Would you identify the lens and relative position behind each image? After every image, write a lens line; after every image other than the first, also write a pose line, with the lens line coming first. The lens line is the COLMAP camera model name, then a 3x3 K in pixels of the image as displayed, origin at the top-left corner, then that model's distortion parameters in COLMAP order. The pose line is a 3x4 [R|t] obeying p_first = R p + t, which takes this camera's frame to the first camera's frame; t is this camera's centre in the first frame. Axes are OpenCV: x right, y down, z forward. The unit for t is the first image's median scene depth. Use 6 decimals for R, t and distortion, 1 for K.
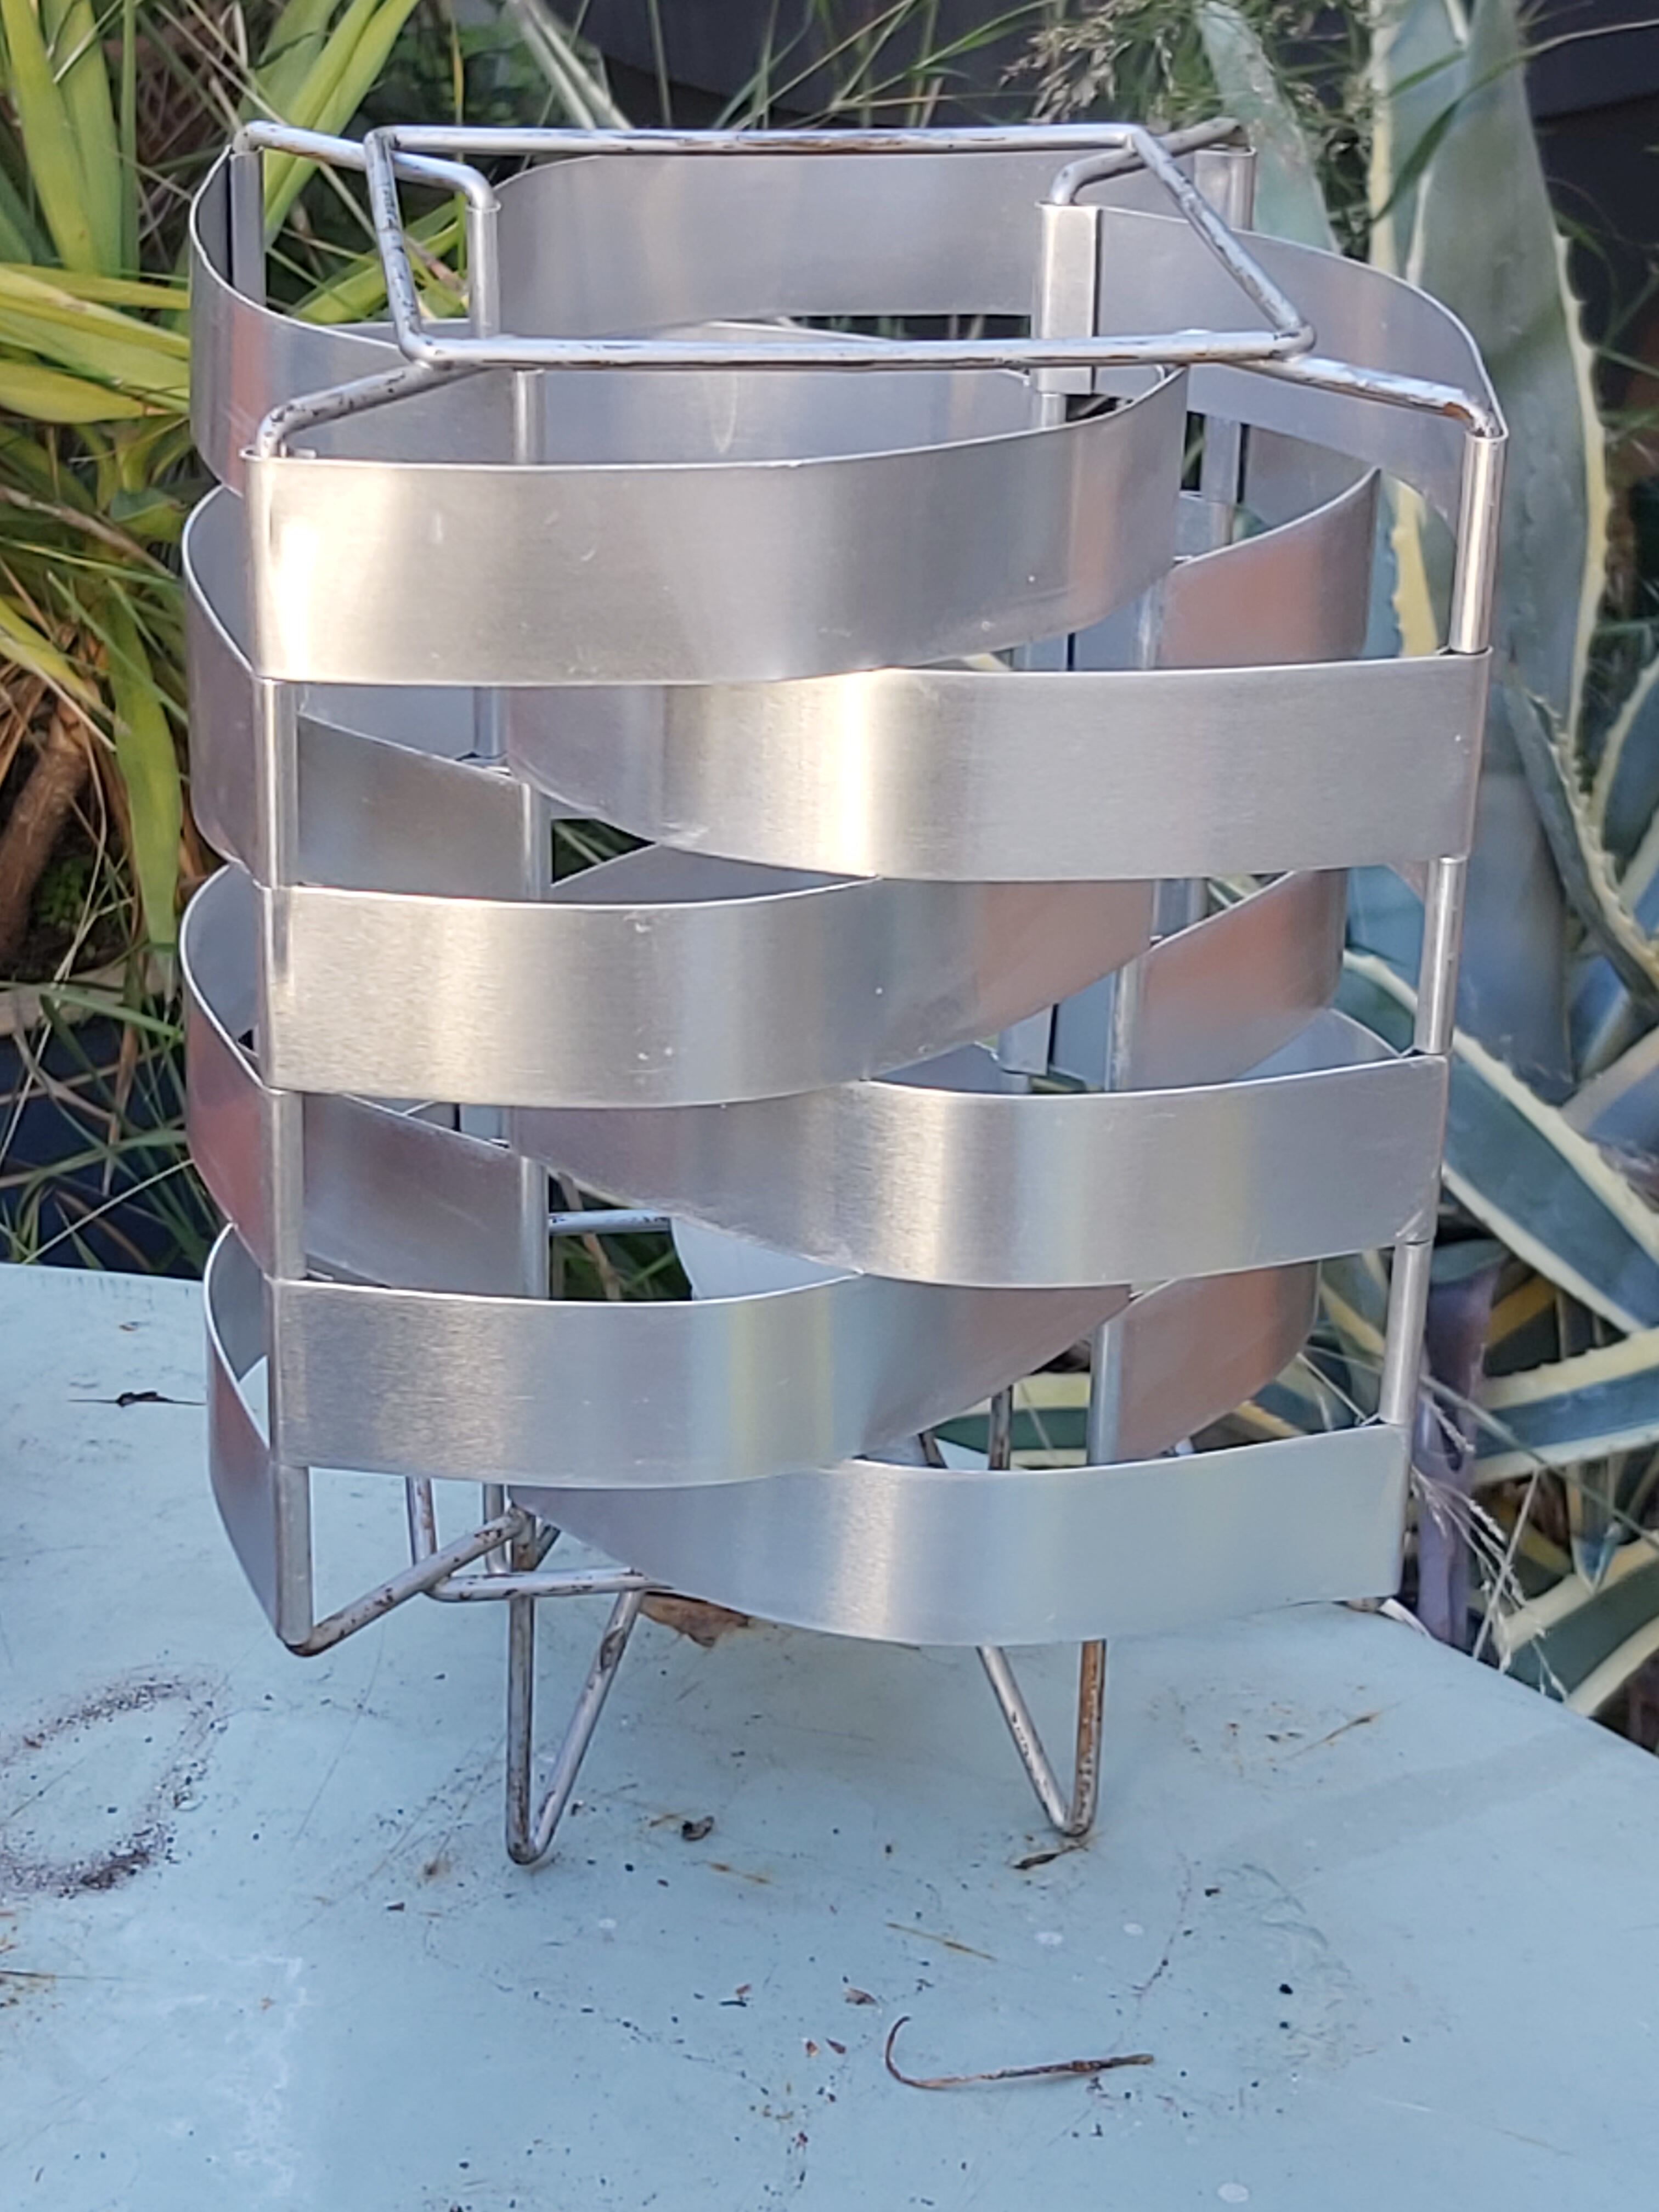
lens RADIAL K [[4775.7, 0, 825.4], [0, 4775.7, 1119.7], [0, 0, 1]] dist [0.197598, -0.817205]
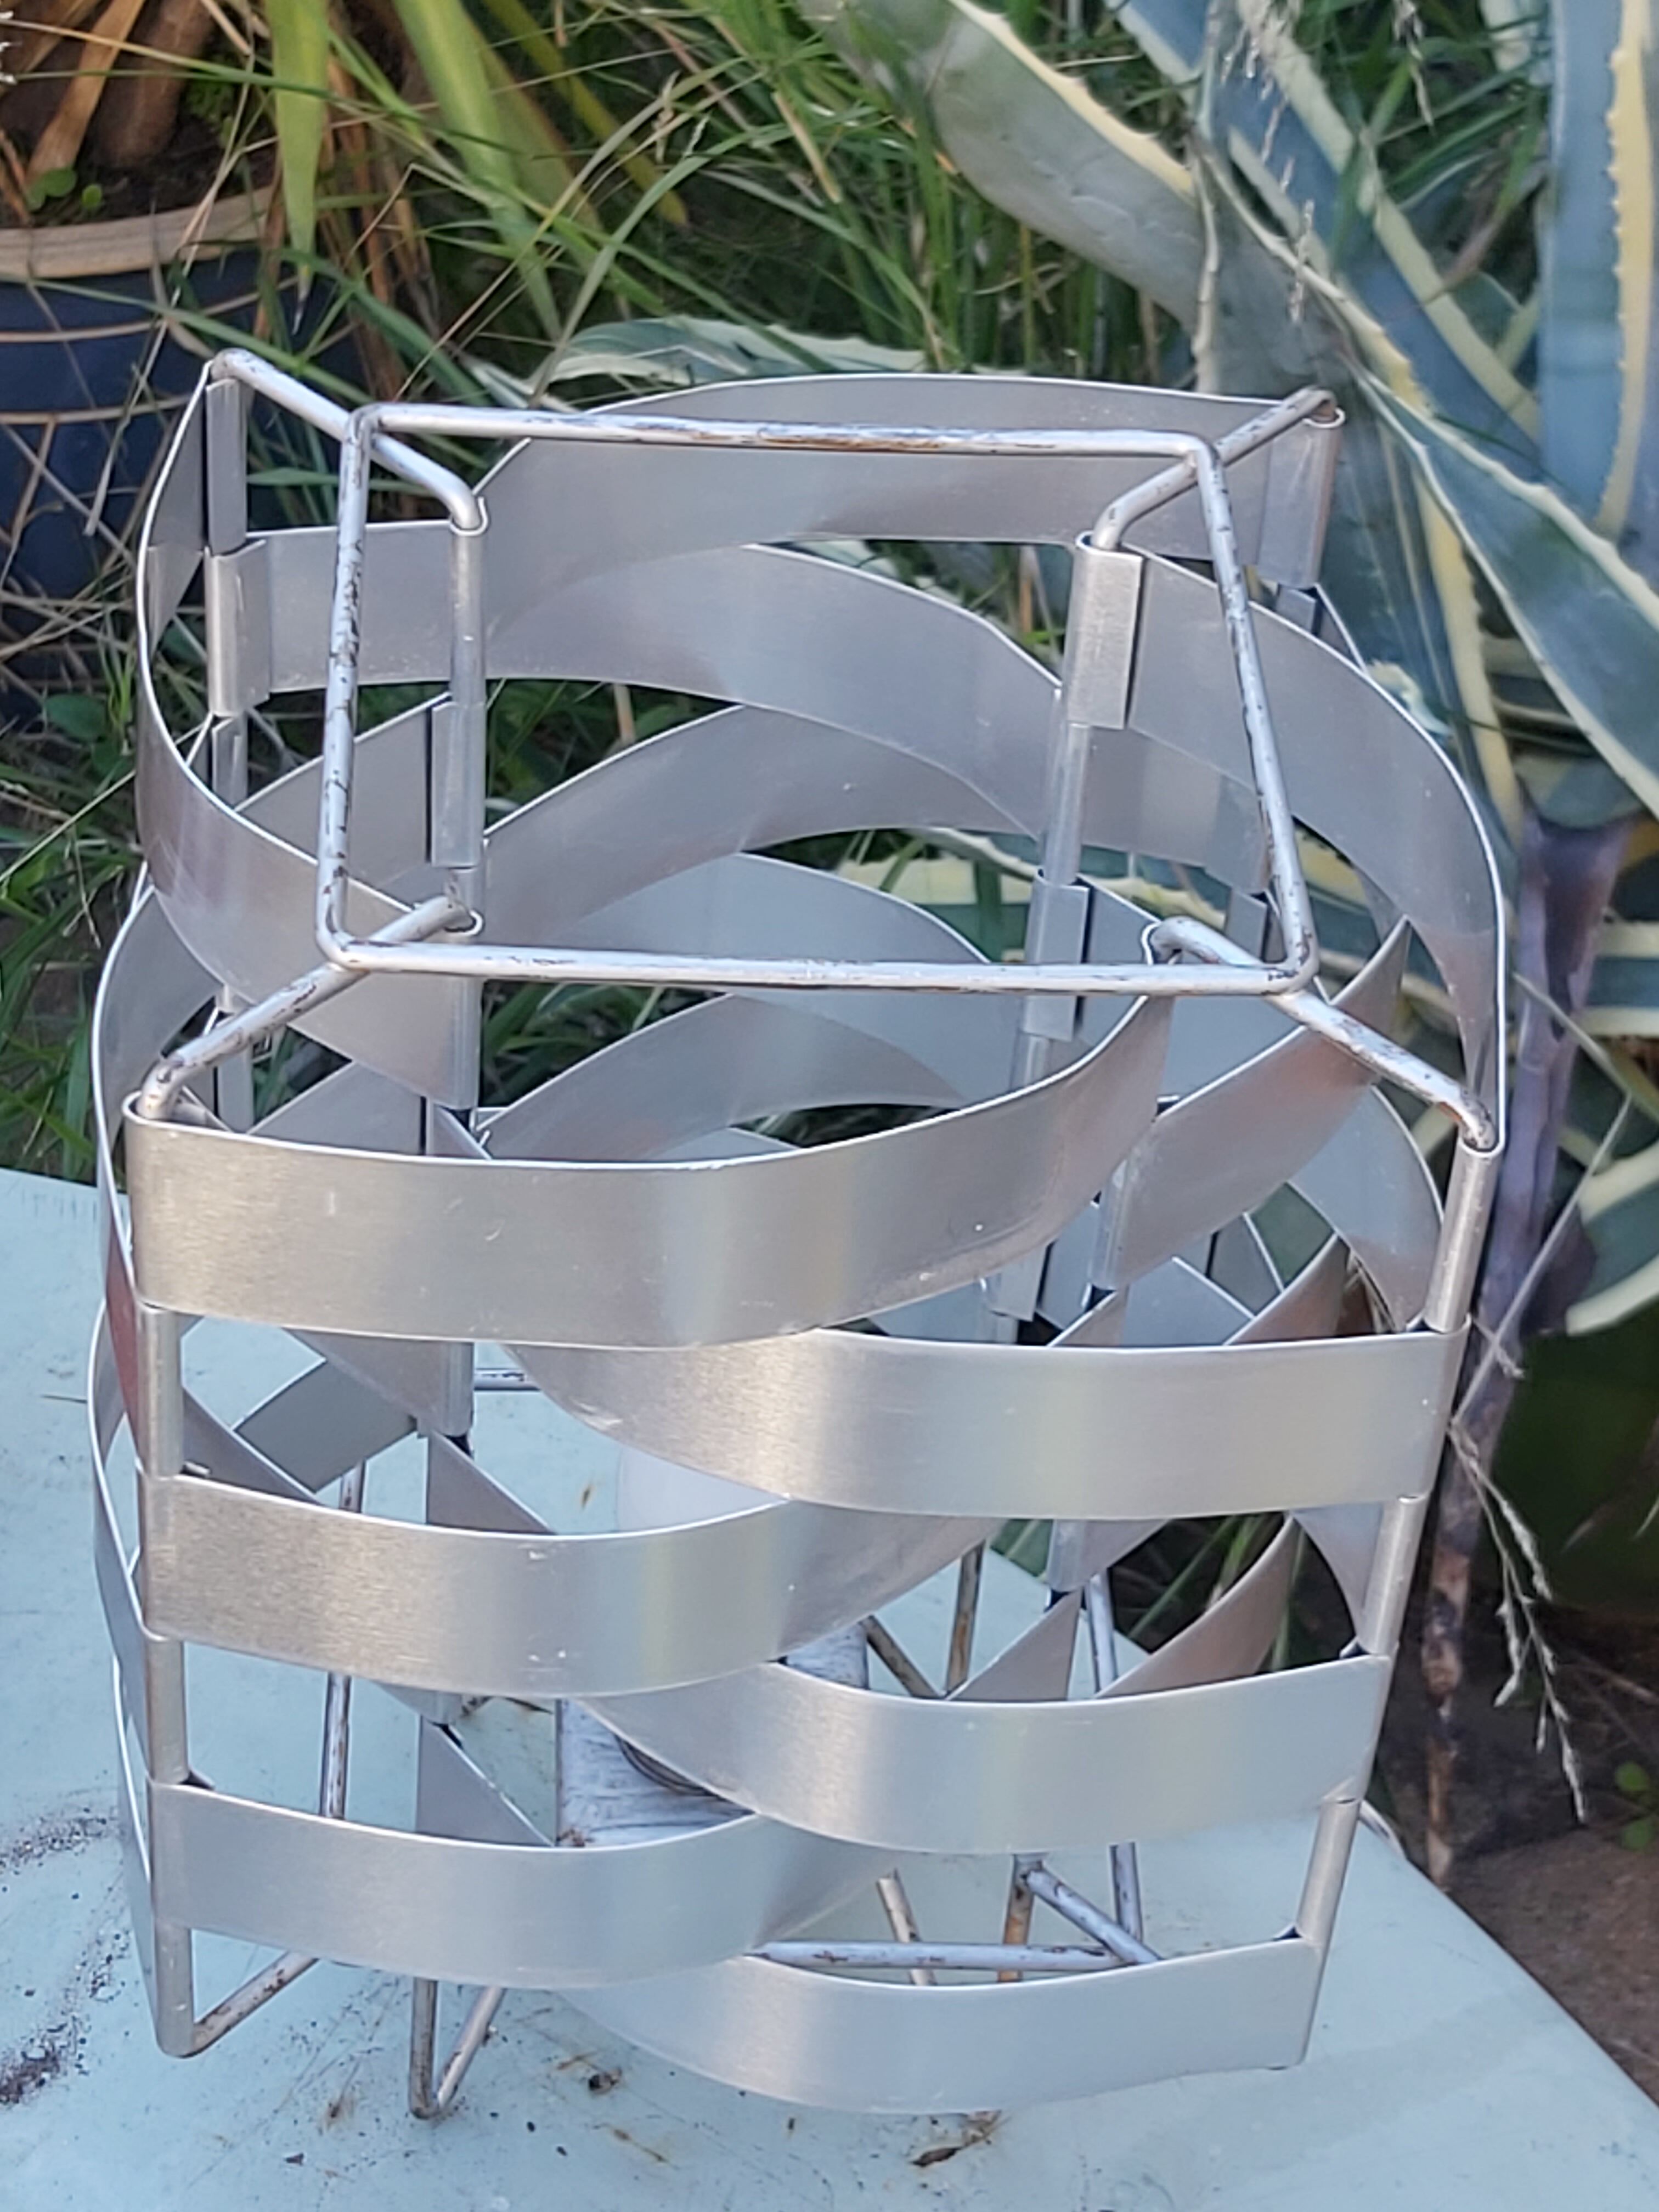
lens RADIAL K [[4775.7, 0, 825.4], [0, 4775.7, 1119.7], [0, 0, 1]] dist [0.197598, -0.817205]
pose [[0.995321, 0.088958, -0.037721, 0.039657], [-0.074754, 0.956285, 0.282721, -0.334545], [0.061222, -0.278578, 0.958460, 0.097814]]
